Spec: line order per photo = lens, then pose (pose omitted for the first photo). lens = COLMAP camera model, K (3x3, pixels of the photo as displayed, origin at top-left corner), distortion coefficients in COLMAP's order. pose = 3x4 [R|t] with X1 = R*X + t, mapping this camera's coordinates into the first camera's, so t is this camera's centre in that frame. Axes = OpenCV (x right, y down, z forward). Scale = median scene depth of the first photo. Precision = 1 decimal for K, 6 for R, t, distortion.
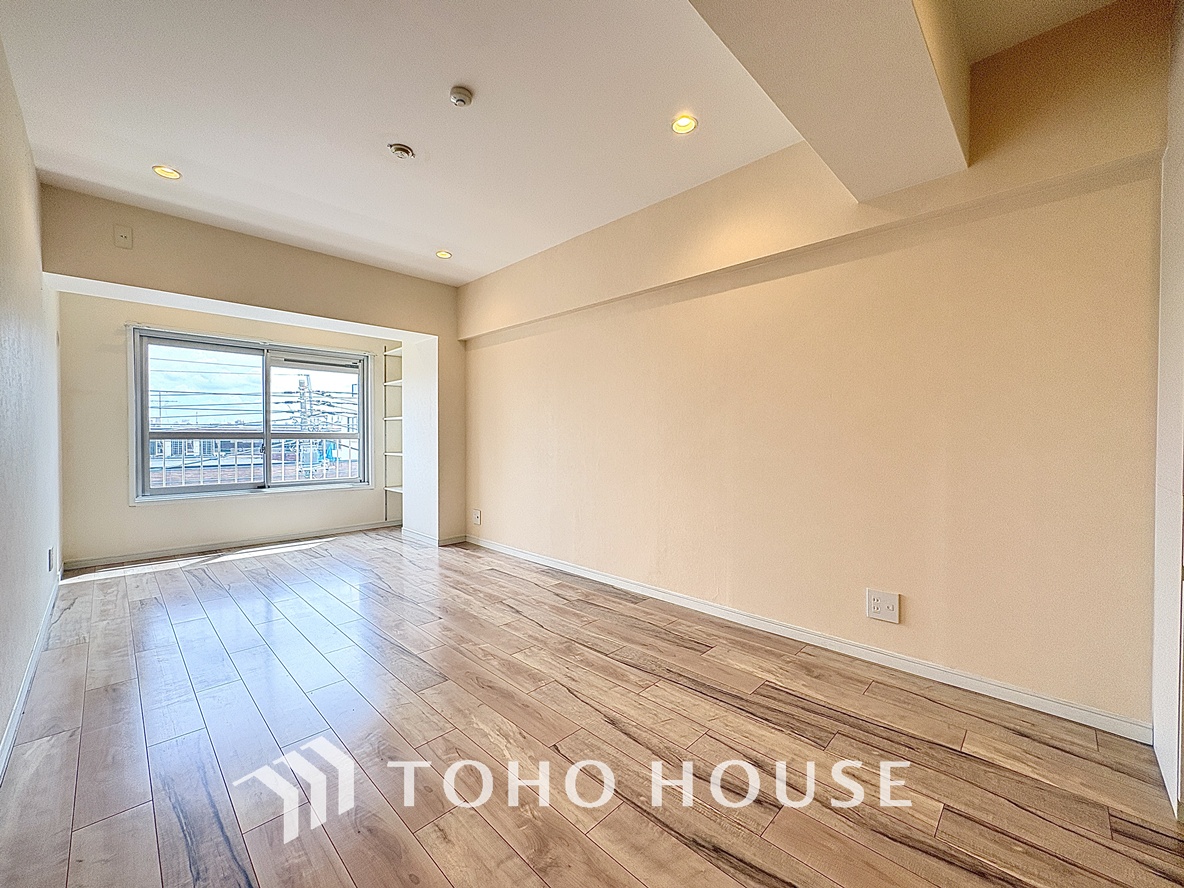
lens RADIAL K [[472.2, 0, 593.5], [0, 472.2, 443.9], [0, 0, 1]] dist [-0.002114, 0.000538]
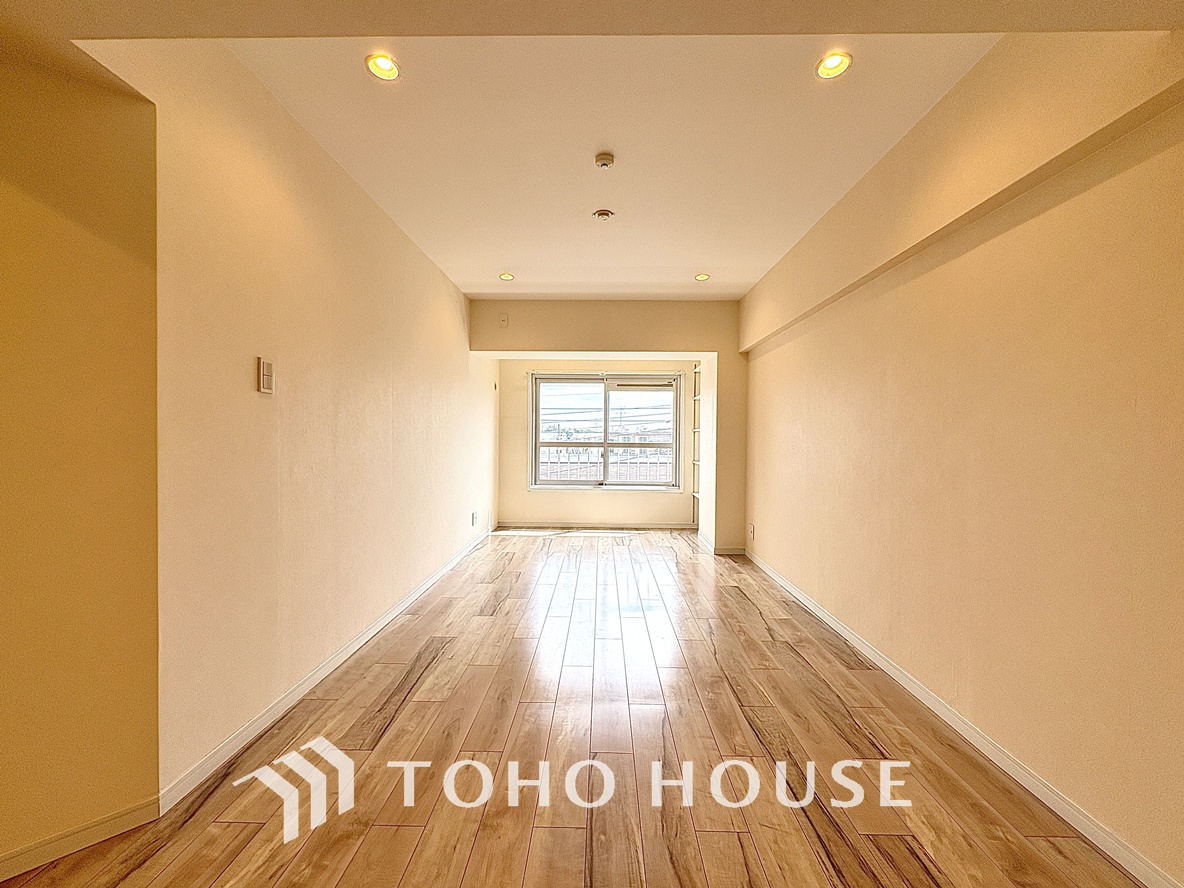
lens RADIAL K [[472.2, 0, 592.0], [0, 472.2, 441.5], [0, 0, 1]] dist [-0.002114, 0.000538]
pose [[0.683607, 0.008832, -0.729797, 0.275552], [-0.018202, 0.999822, -0.004951, -0.023604], [0.729623, 0.016668, 0.683646, 0.102535]]
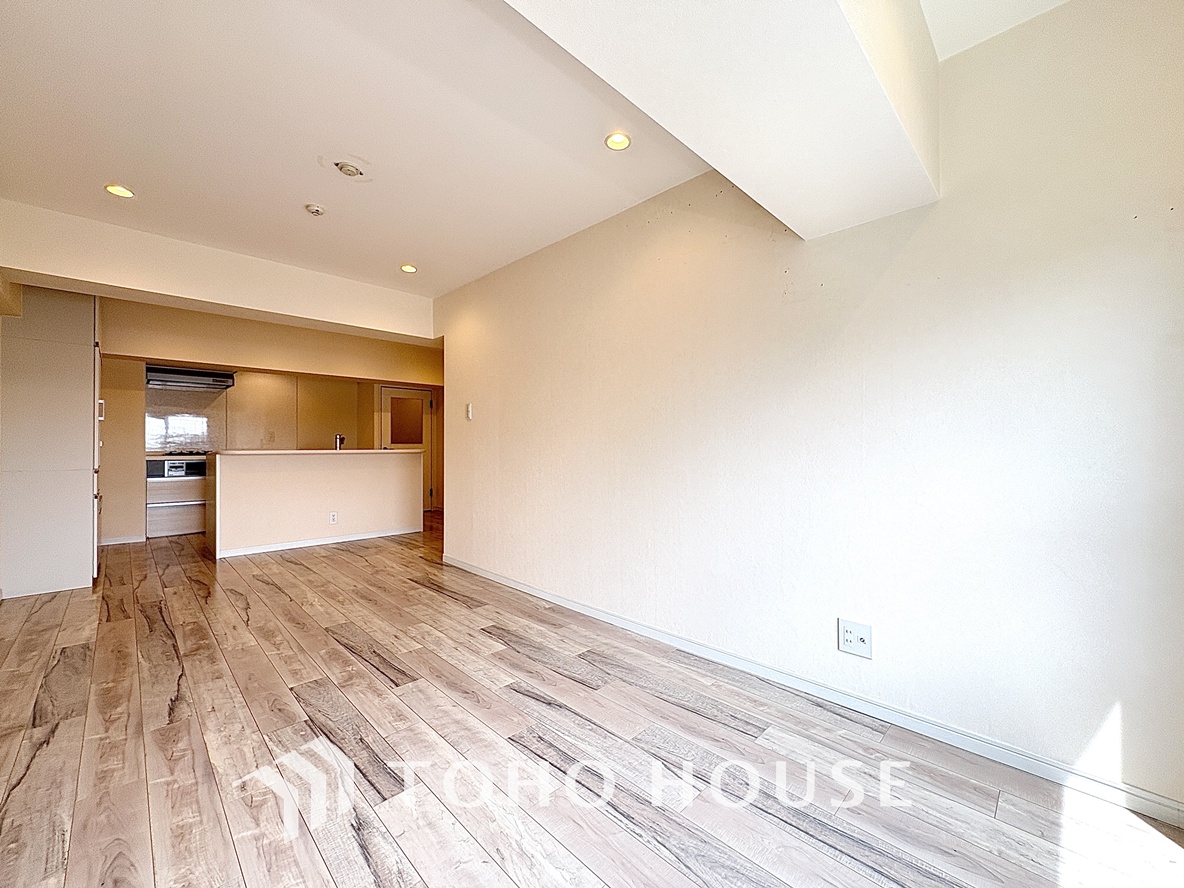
lens RADIAL K [[472.2, 0, 598.8], [0, 472.2, 443.0], [0, 0, 1]] dist [-0.002114, 0.000538]
pose [[-0.999986, -0.004219, 0.003333, -0.573331], [-0.004182, 0.999929, 0.011151, -0.030082], [-0.003379, 0.011137, -0.999932, 1.223051]]
